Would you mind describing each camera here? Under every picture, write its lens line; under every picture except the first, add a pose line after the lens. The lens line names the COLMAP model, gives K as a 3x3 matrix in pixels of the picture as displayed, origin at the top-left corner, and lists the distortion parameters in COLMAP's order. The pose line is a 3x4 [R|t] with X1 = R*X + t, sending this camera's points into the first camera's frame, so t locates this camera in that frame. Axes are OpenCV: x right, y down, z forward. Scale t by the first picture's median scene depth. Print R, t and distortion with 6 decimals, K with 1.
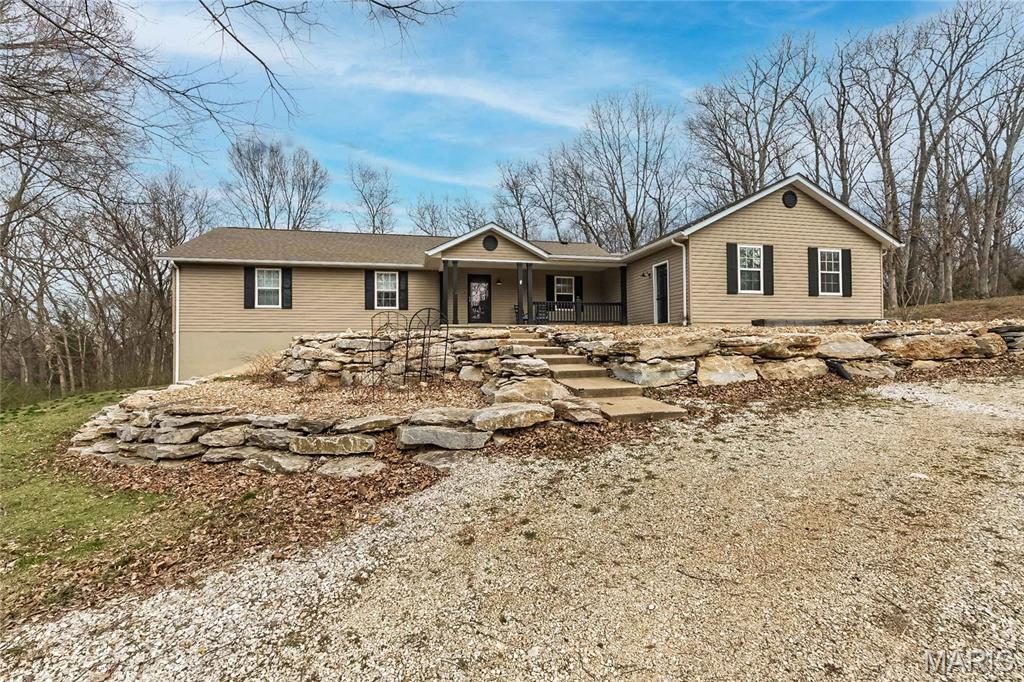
lens RADIAL K [[445.1, 0, 512.0], [0, 445.1, 341.0], [0, 0, 1]] dist [0.001428, -0.000023]
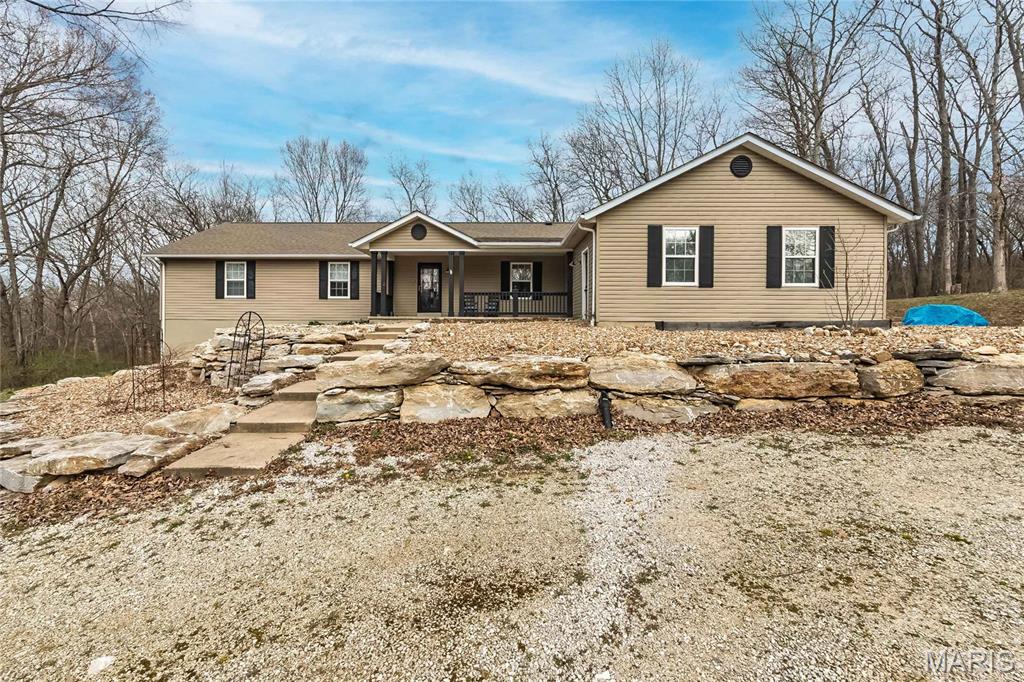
lens RADIAL K [[436.6, 0, 498.4], [0, 436.6, 326.7], [0, 0, 1]] dist [0.001015, 0.000160]
pose [[0.972424, 0.016652, -0.232624, 0.346226], [-0.010237, 0.999534, 0.028753, -0.044363], [0.232994, -0.025579, 0.972142, 0.117862]]
